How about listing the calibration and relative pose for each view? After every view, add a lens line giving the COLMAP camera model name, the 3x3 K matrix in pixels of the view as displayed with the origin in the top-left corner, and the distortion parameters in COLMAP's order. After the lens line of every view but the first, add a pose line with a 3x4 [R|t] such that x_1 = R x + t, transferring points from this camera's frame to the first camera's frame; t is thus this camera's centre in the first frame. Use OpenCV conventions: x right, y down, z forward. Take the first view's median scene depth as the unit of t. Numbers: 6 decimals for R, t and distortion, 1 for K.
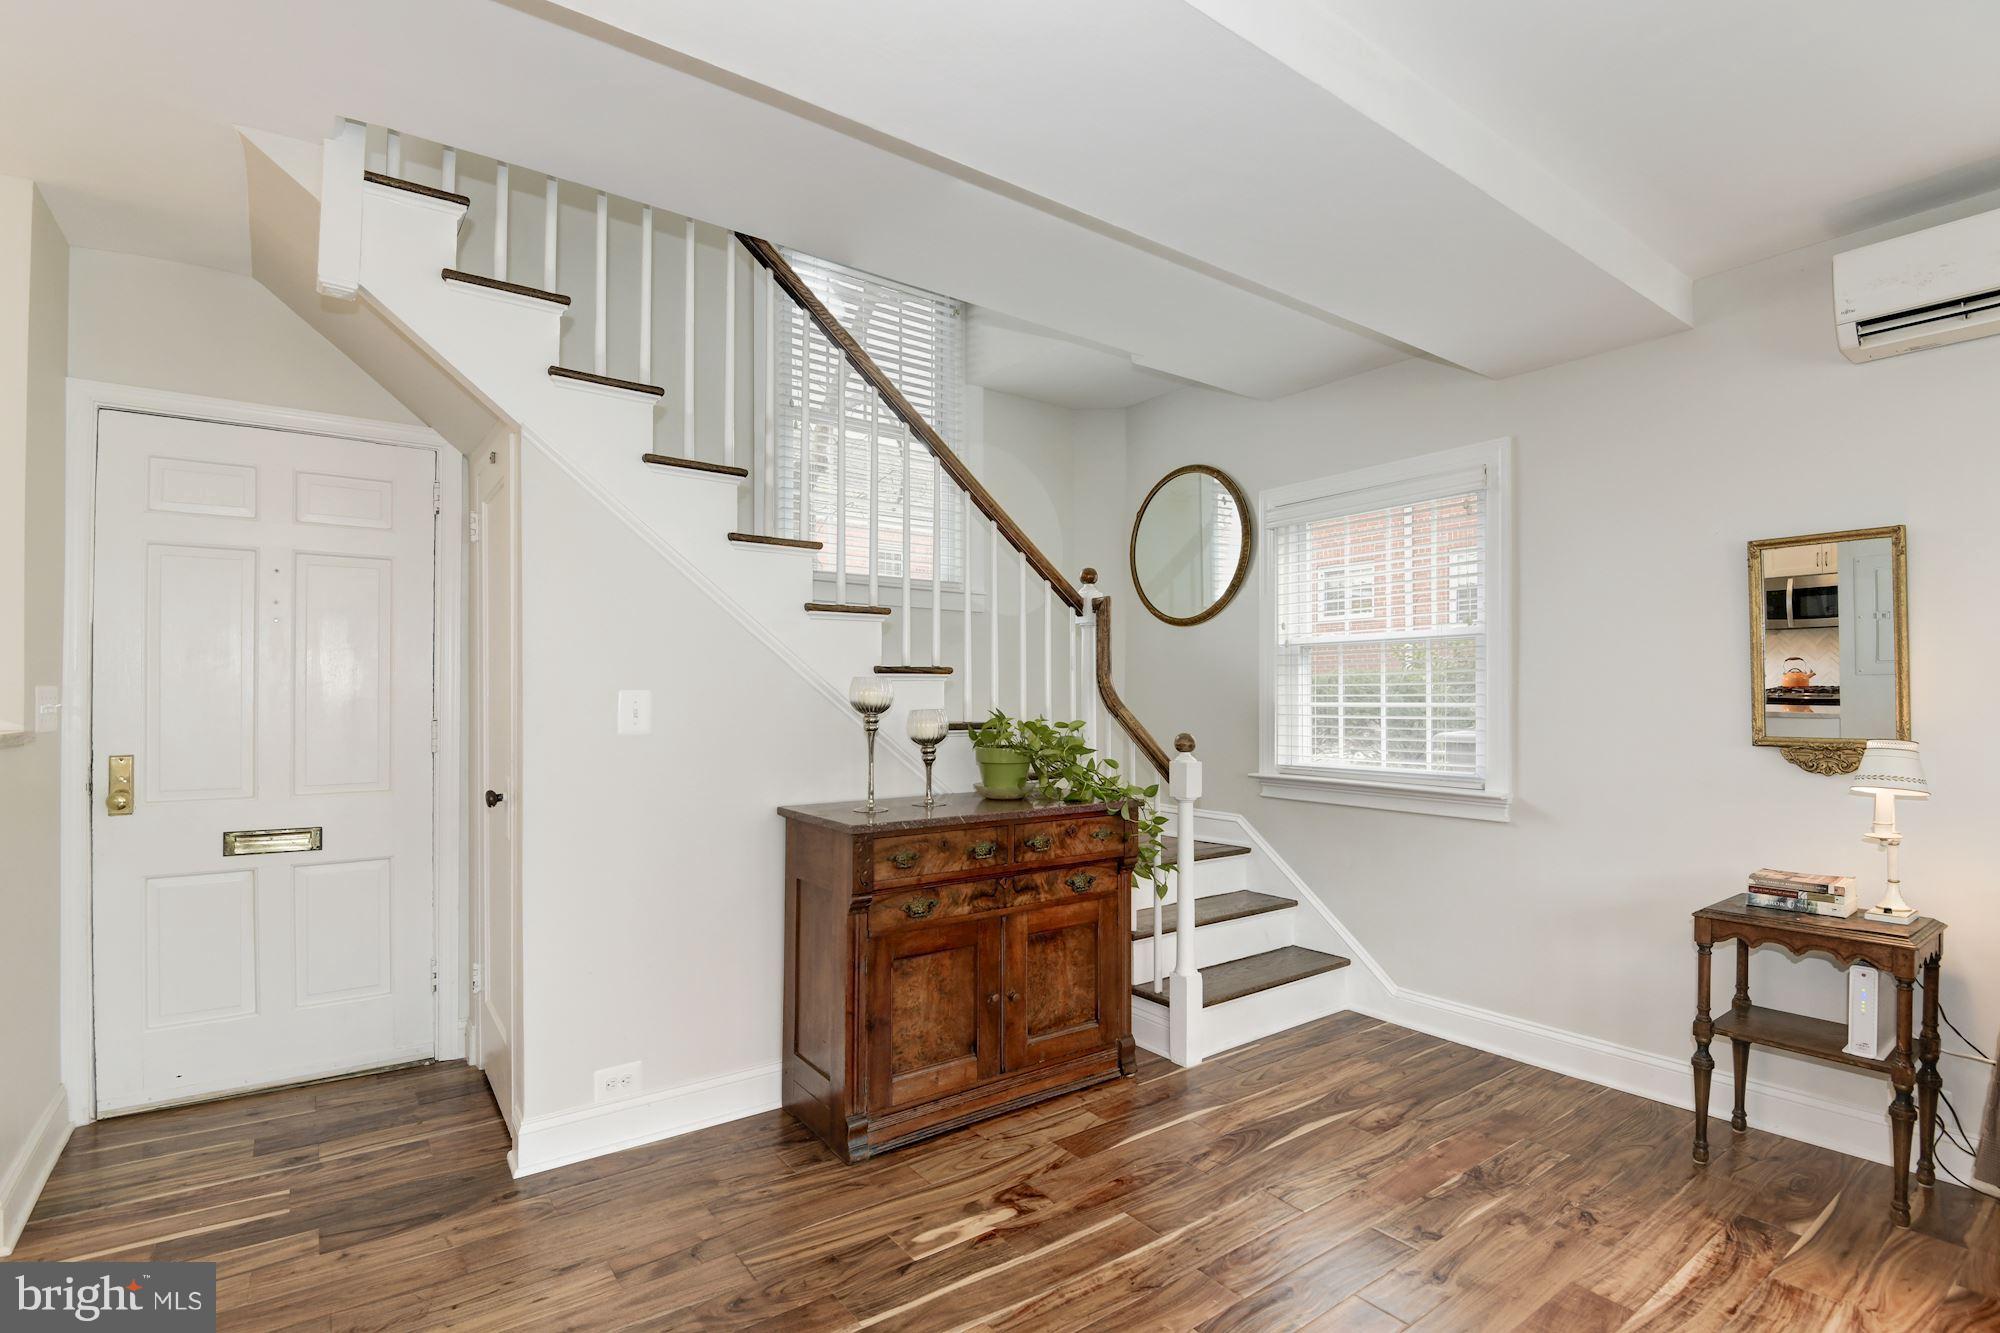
lens RADIAL K [[924.3, 0, 945.7], [0, 924.3, 694.3], [0, 0, 1]] dist [0.031347, -0.031069]
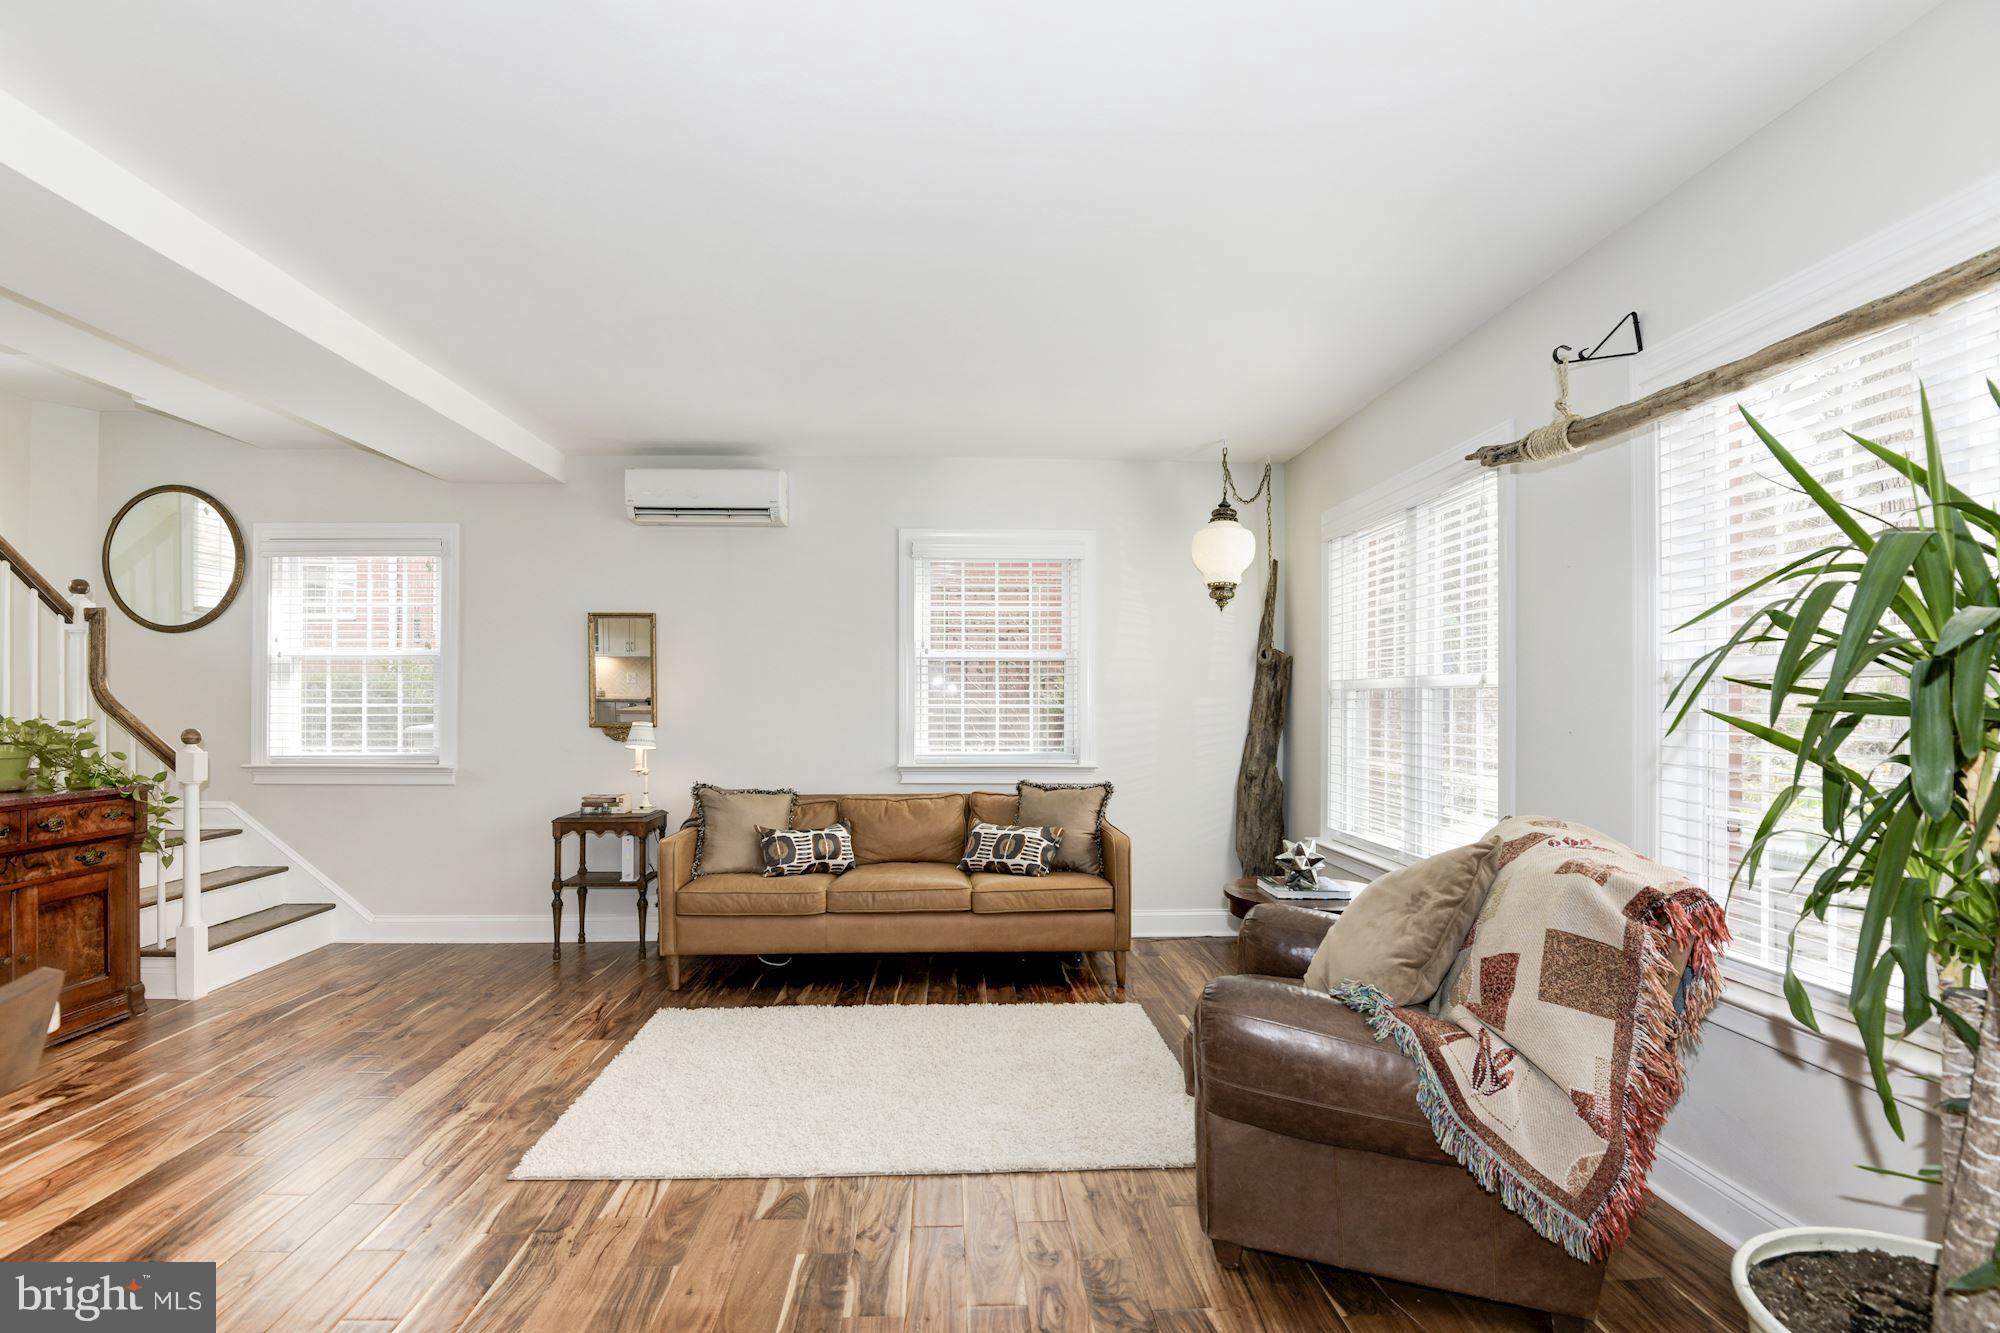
lens RADIAL K [[959.9, 0, 998.8], [0, 959.9, 697.5], [0, 0, 1]] dist [-0.001509, -0.013228]
pose [[0.517084, 0.004900, 0.855921, -0.278663], [-0.004831, 0.999984, -0.002806, -0.000375], [-0.855921, -0.002684, 0.517100, -0.581976]]
